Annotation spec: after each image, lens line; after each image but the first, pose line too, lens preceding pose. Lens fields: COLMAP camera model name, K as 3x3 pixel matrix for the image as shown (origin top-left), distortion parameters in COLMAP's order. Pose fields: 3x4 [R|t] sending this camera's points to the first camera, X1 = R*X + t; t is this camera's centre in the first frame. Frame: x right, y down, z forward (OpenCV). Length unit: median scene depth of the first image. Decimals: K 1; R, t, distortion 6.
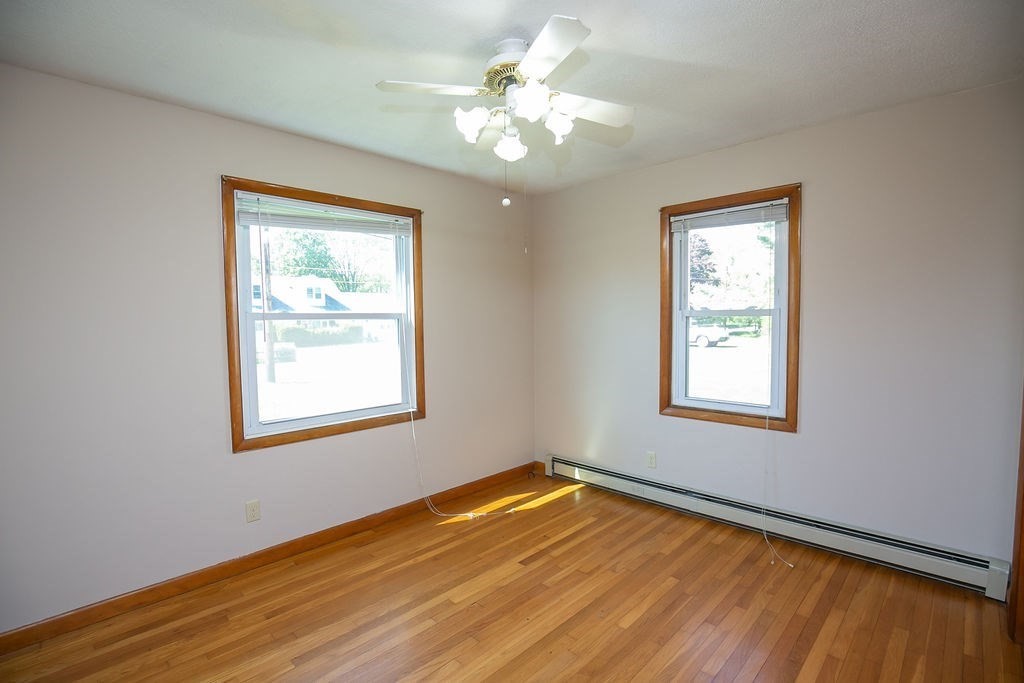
lens RADIAL K [[484.0, 0, 509.3], [0, 484.0, 347.0], [0, 0, 1]] dist [-0.025972, 0.001069]
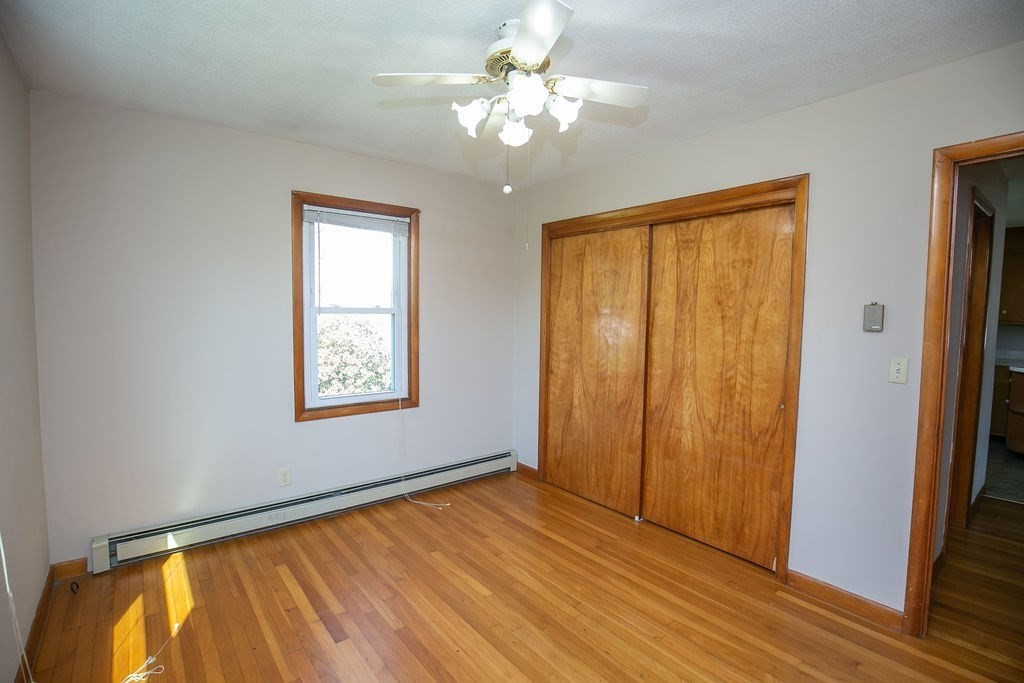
lens RADIAL K [[484.0, 0, 509.3], [0, 484.0, 347.0], [0, 0, 1]] dist [-0.025972, 0.001069]
pose [[0.114797, -0.053884, 0.991926, -0.609983], [0.045355, 0.997771, 0.048953, -0.029163], [-0.992353, 0.039370, 0.116985, 0.586571]]
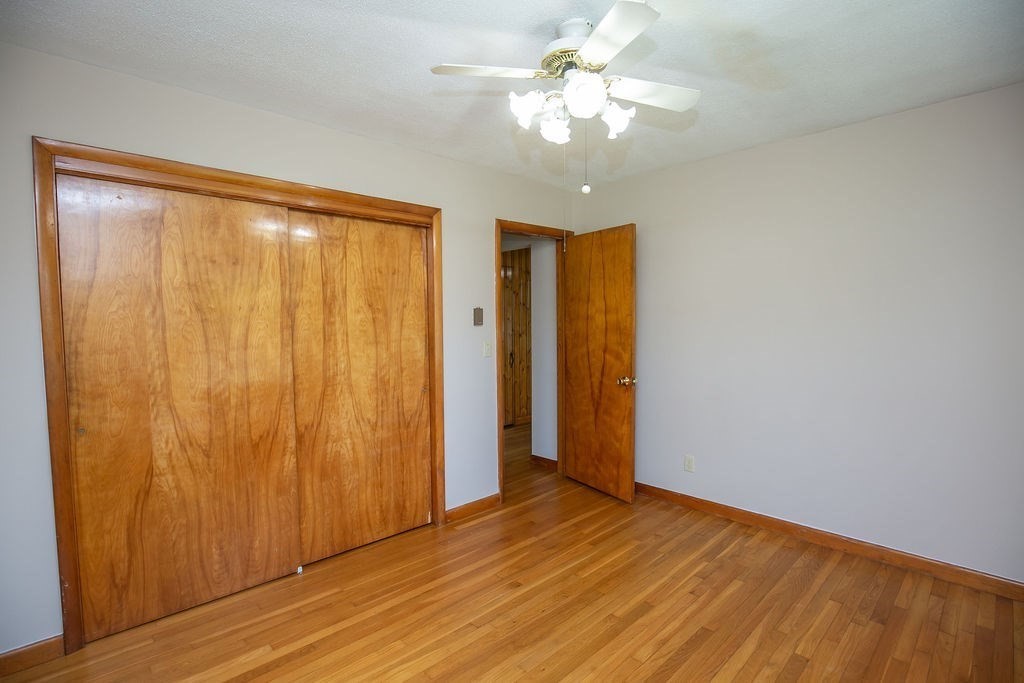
lens RADIAL K [[484.0, 0, 509.3], [0, 484.0, 347.0], [0, 0, 1]] dist [-0.025972, 0.001069]
pose [[-0.999045, 0.023450, 0.036859, 0.075267], [0.027522, 0.993080, 0.114170, -0.070943], [-0.033926, 0.115075, -0.992777, 1.269587]]
